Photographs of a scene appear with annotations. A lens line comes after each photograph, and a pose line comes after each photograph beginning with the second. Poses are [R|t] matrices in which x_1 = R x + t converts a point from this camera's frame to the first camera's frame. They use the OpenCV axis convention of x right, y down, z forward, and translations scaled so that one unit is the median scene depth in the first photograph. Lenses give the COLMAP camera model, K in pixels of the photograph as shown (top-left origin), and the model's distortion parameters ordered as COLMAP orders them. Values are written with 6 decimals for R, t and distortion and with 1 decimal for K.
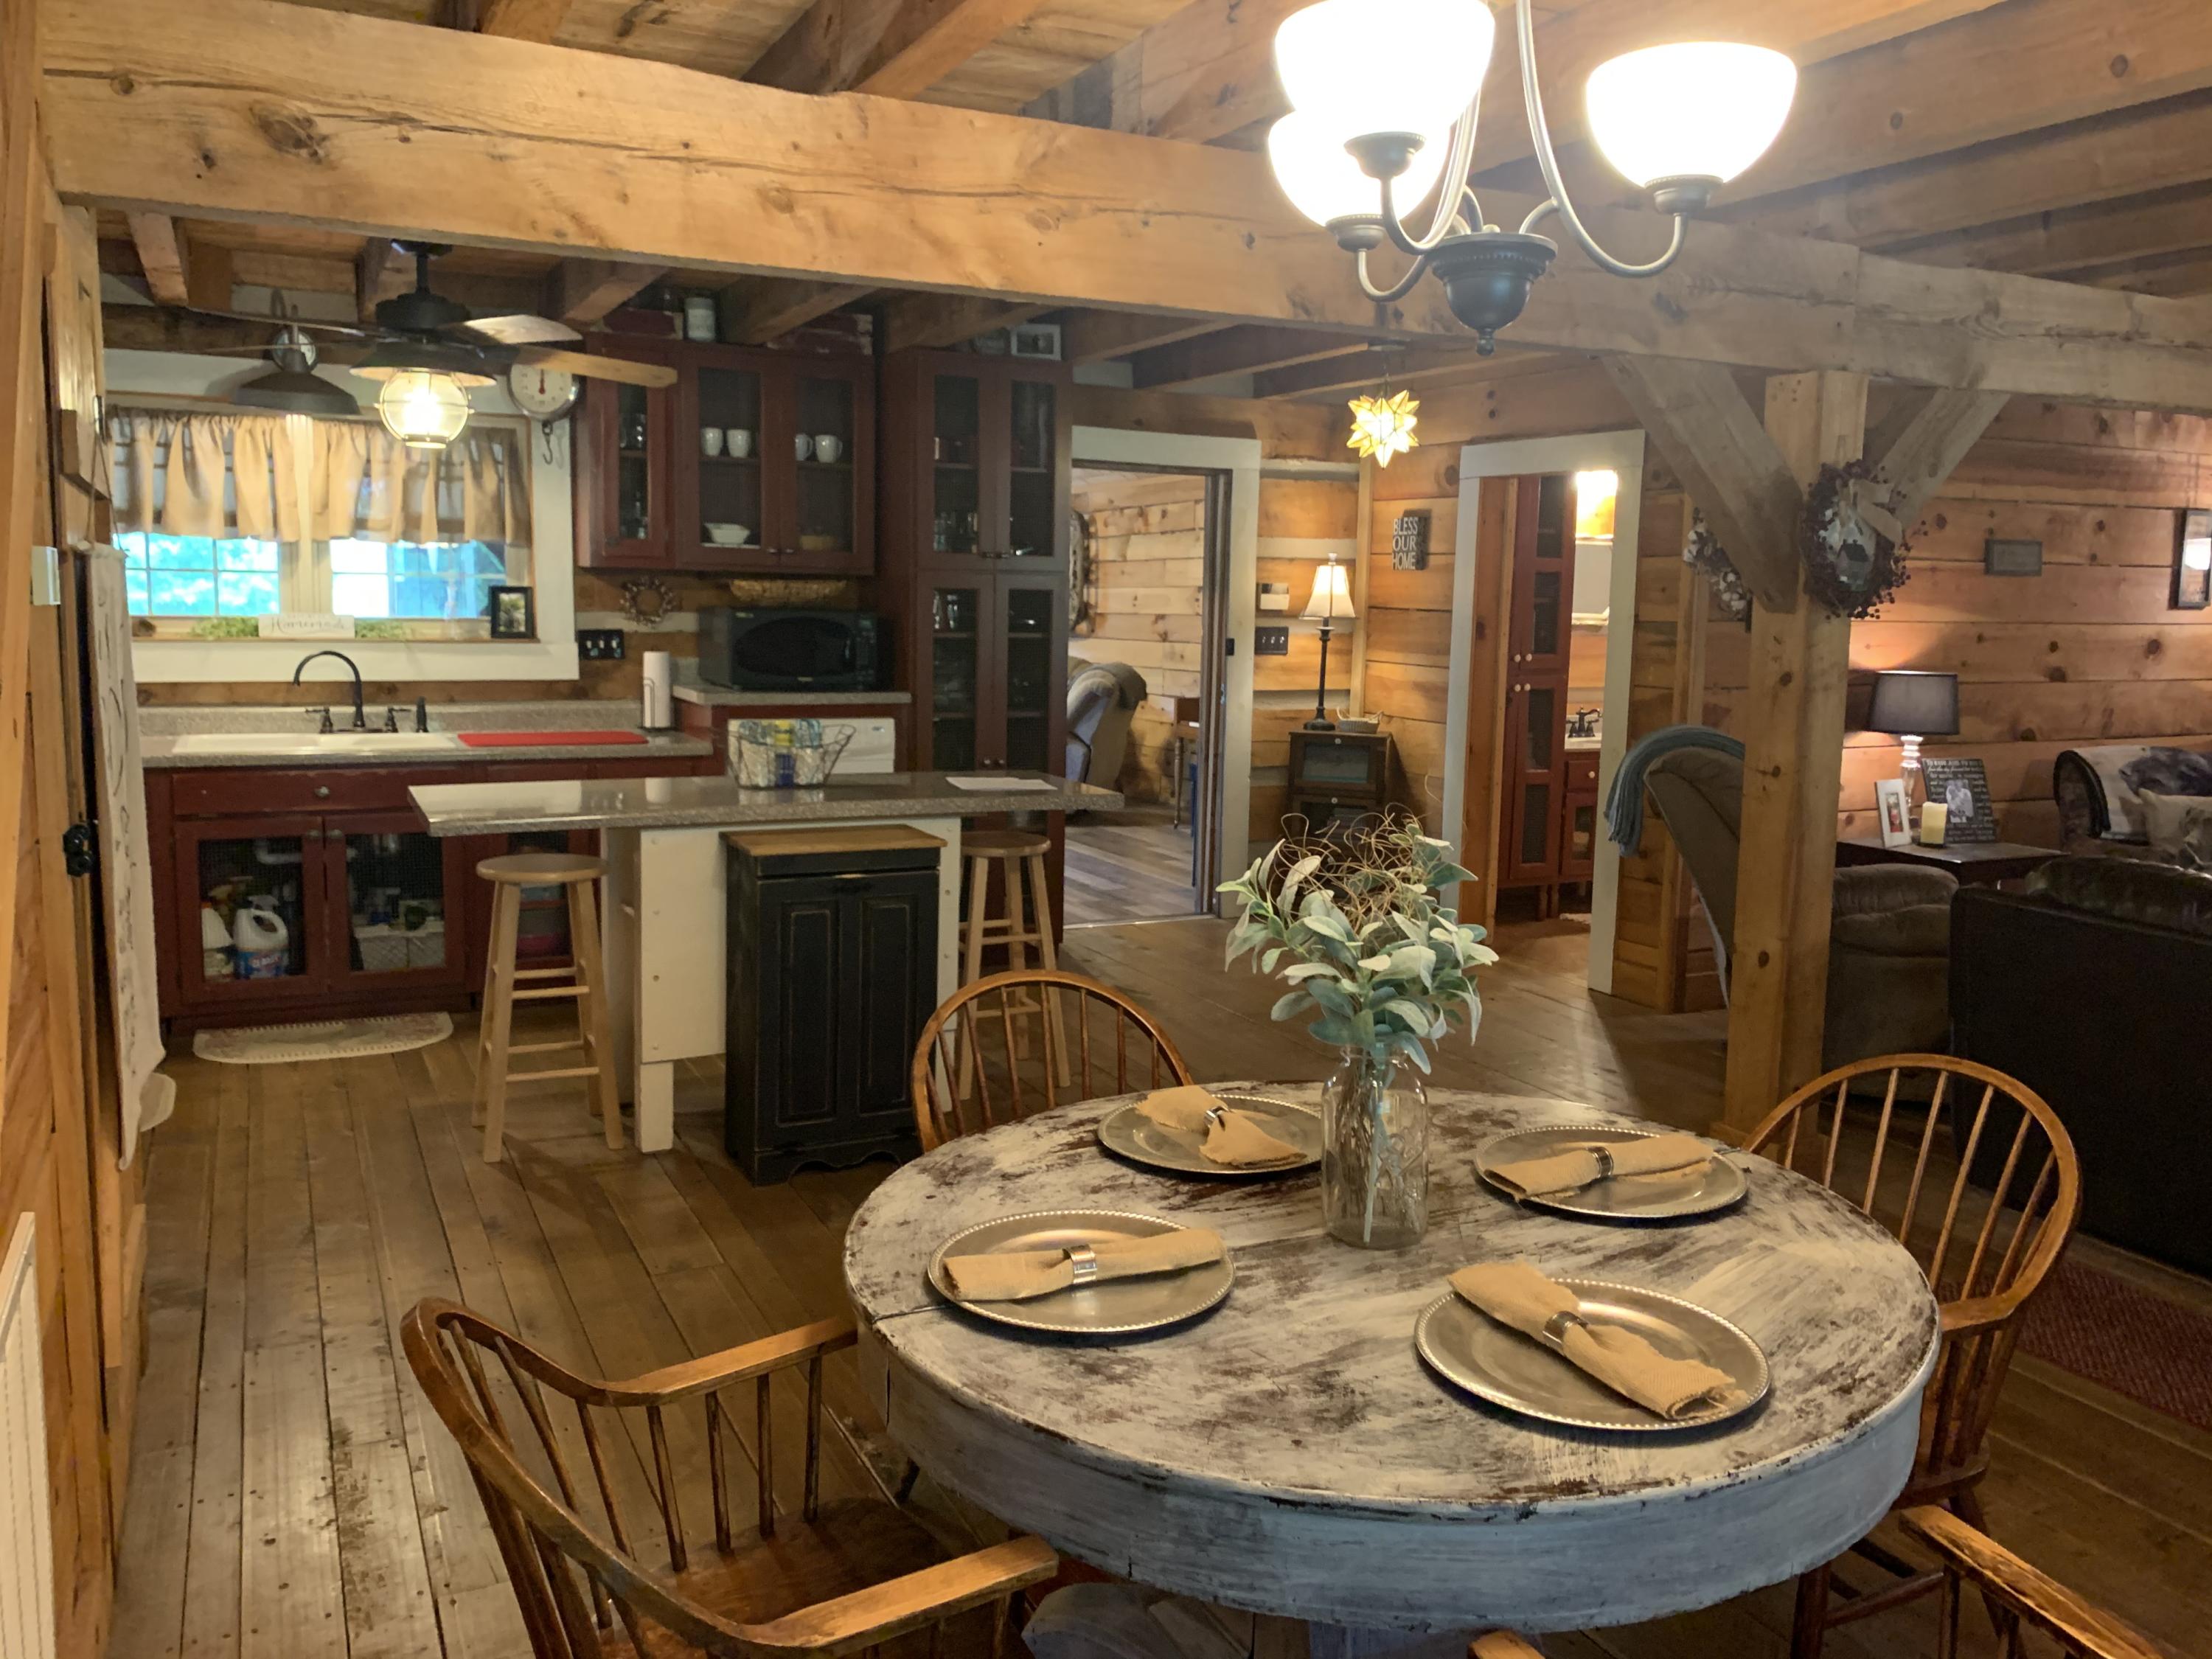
lens RADIAL K [[1677.2, 0, 1106.1], [0, 1677.2, 788.0], [0, 0, 1]] dist [0.006243, 0.003399]
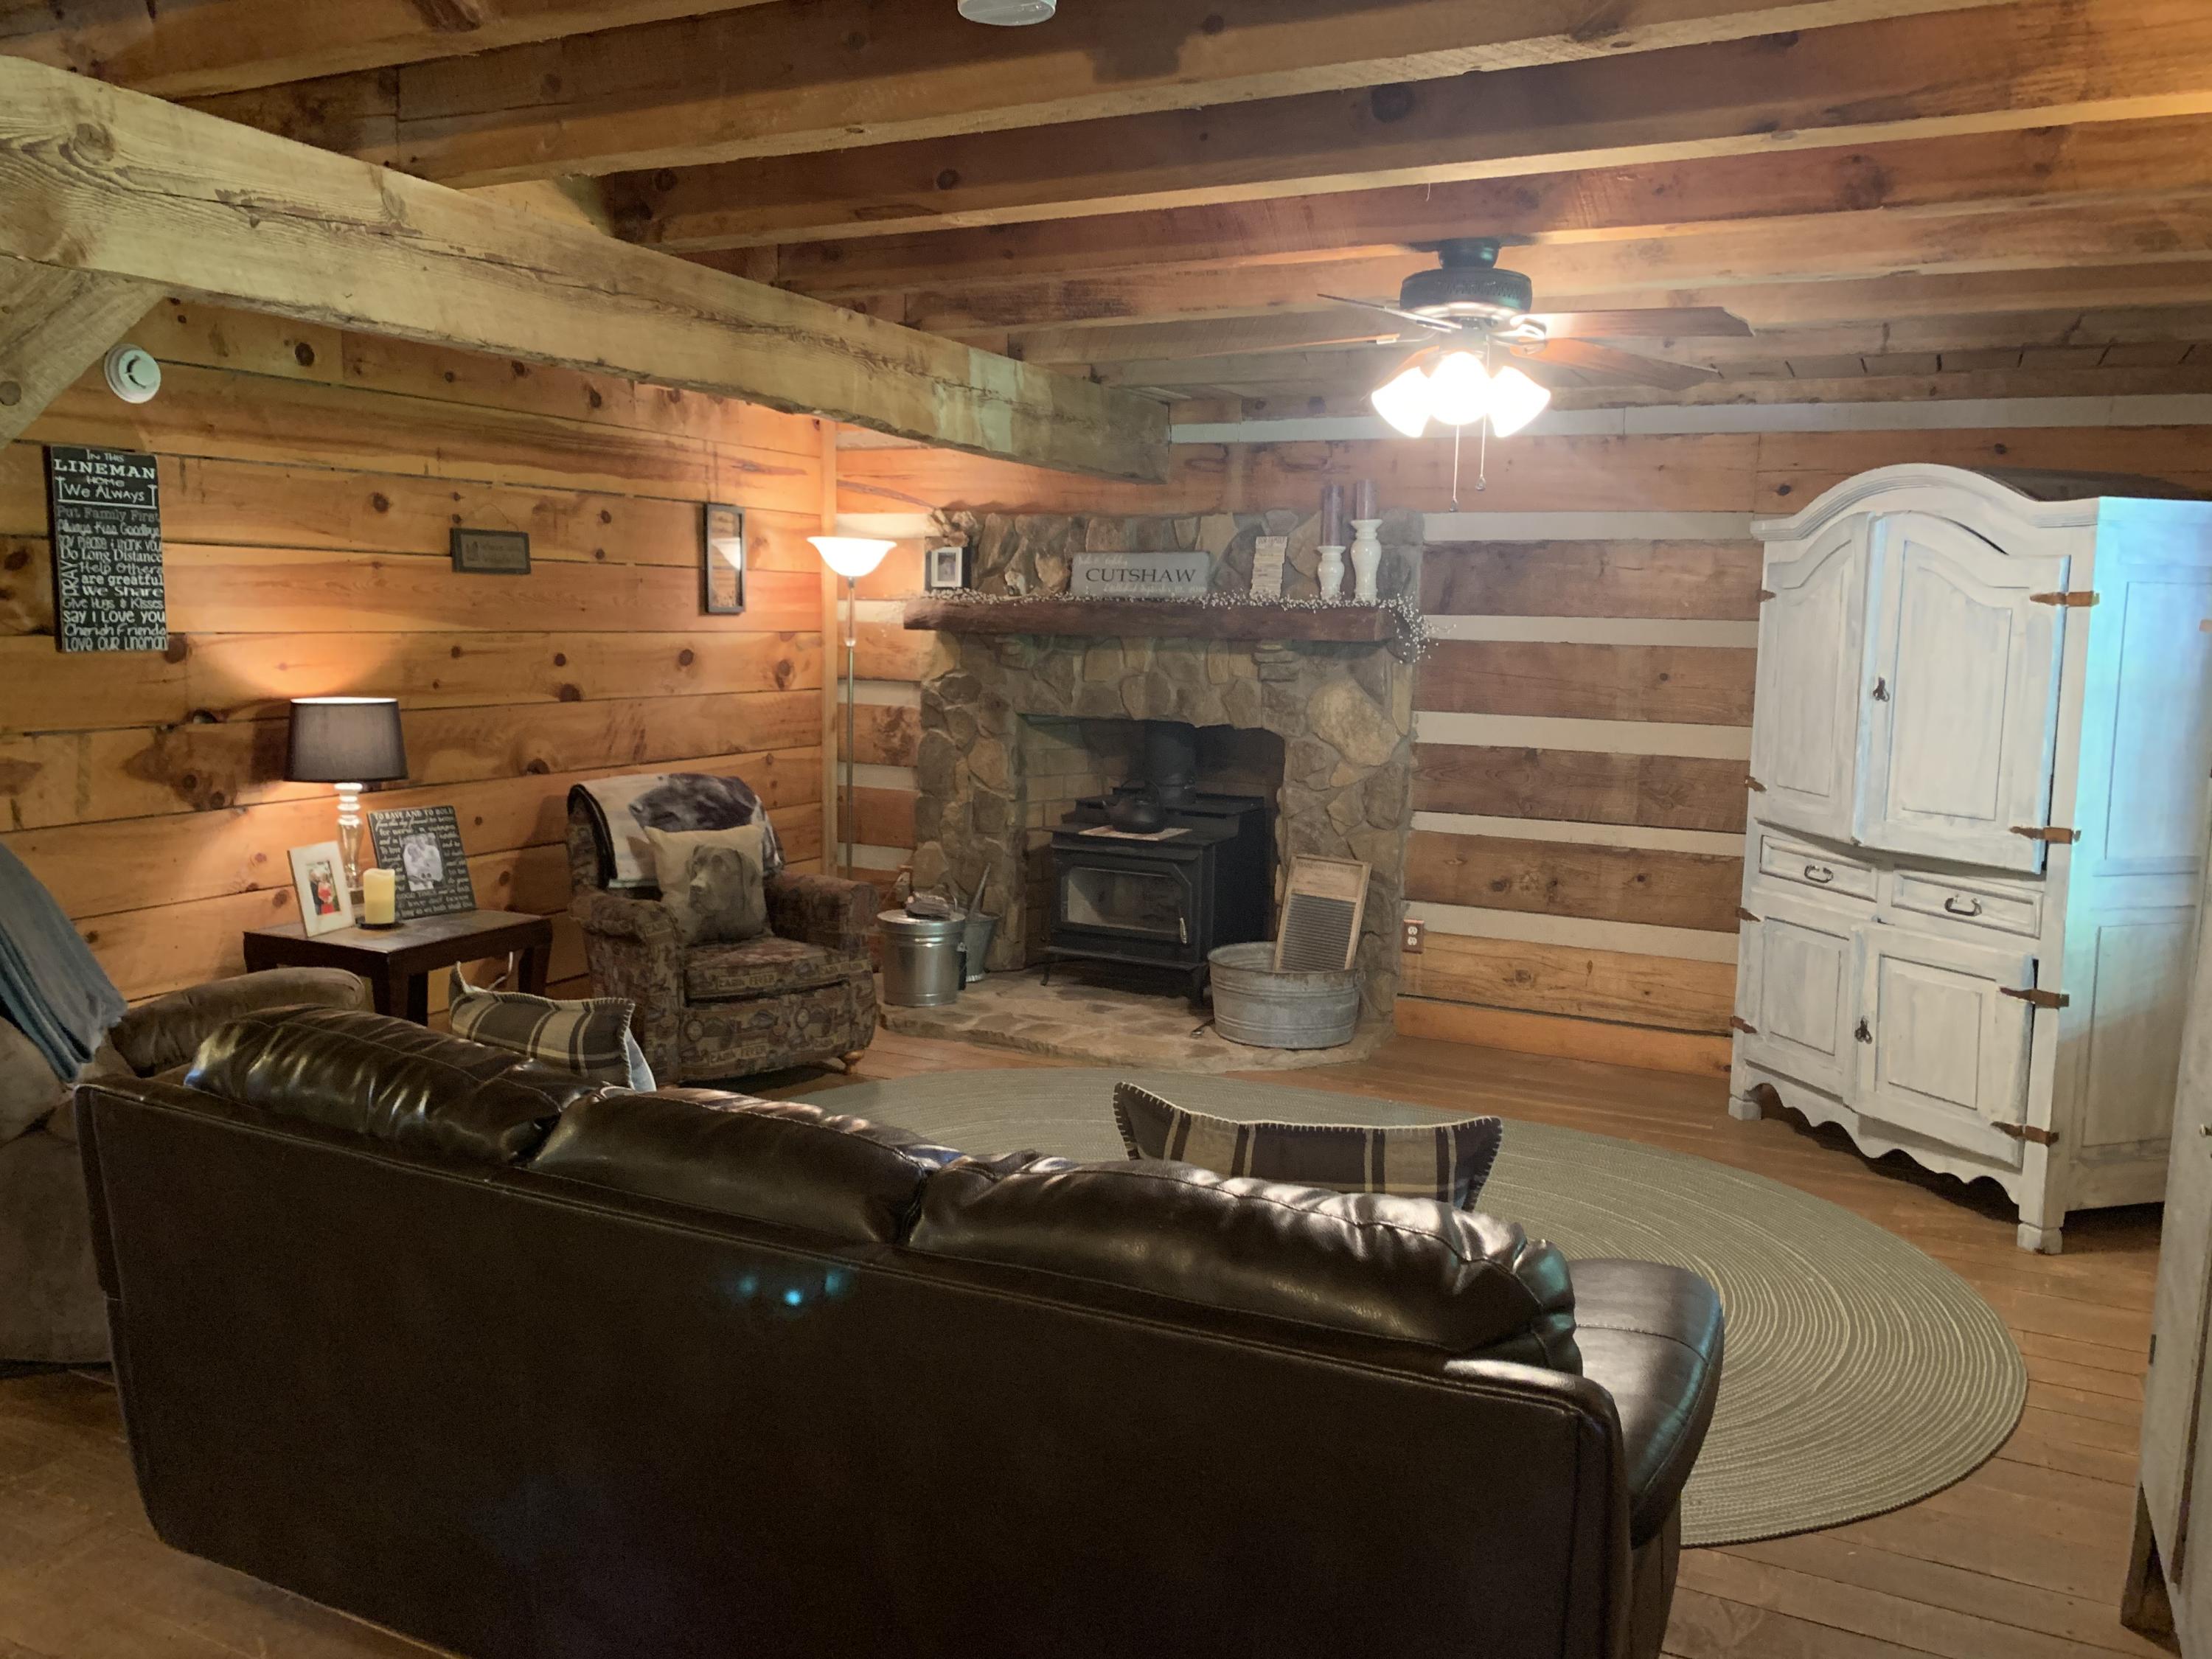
lens RADIAL K [[1671.3, 0, 1091.7], [0, 1671.3, 818.5], [0, 0, 1]] dist [0.046991, -0.071402]
pose [[0.793588, -0.077081, 0.603553, 0.280481], [0.066420, 0.996990, 0.039995, -0.022821], [-0.604819, 0.008348, 0.796319, 0.186134]]
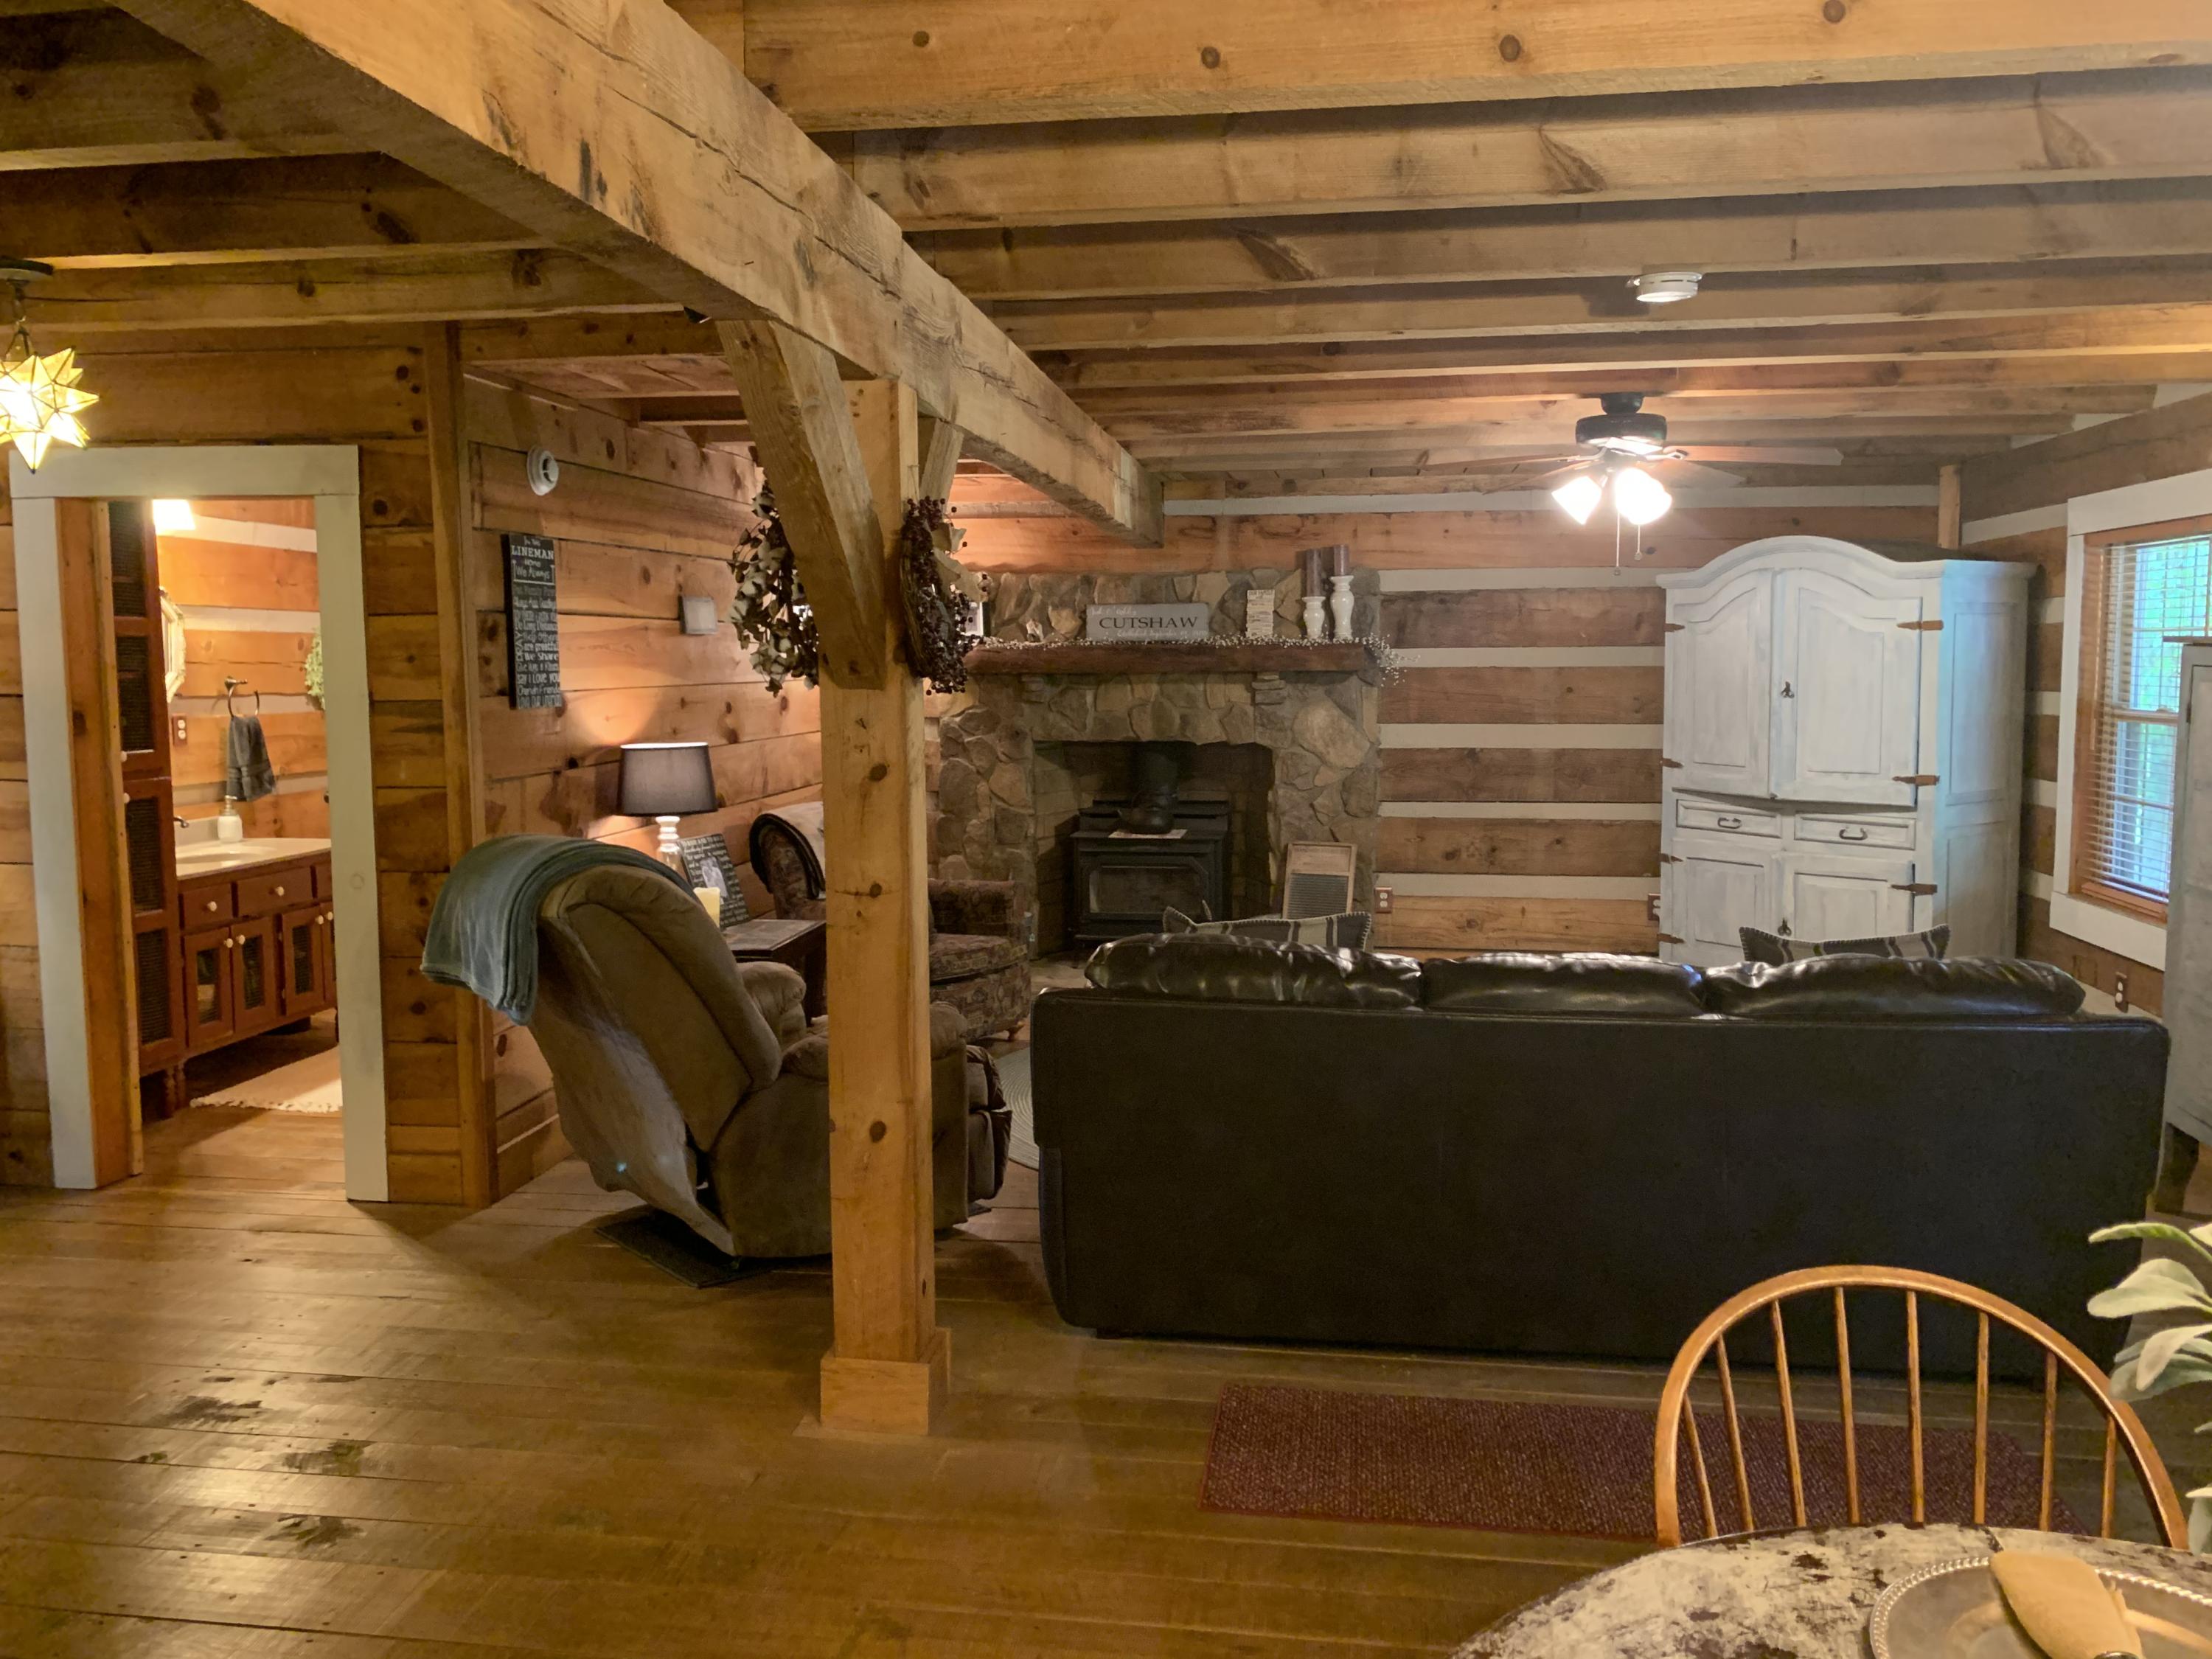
lens RADIAL K [[1671.3, 0, 1091.7], [0, 1671.3, 818.5], [0, 0, 1]] dist [0.046991, -0.071402]
pose [[0.574368, -0.101907, 0.812230, -0.108976], [0.114238, 0.992490, 0.043739, -0.042123], [-0.810587, 0.067665, 0.581696, 0.297672]]
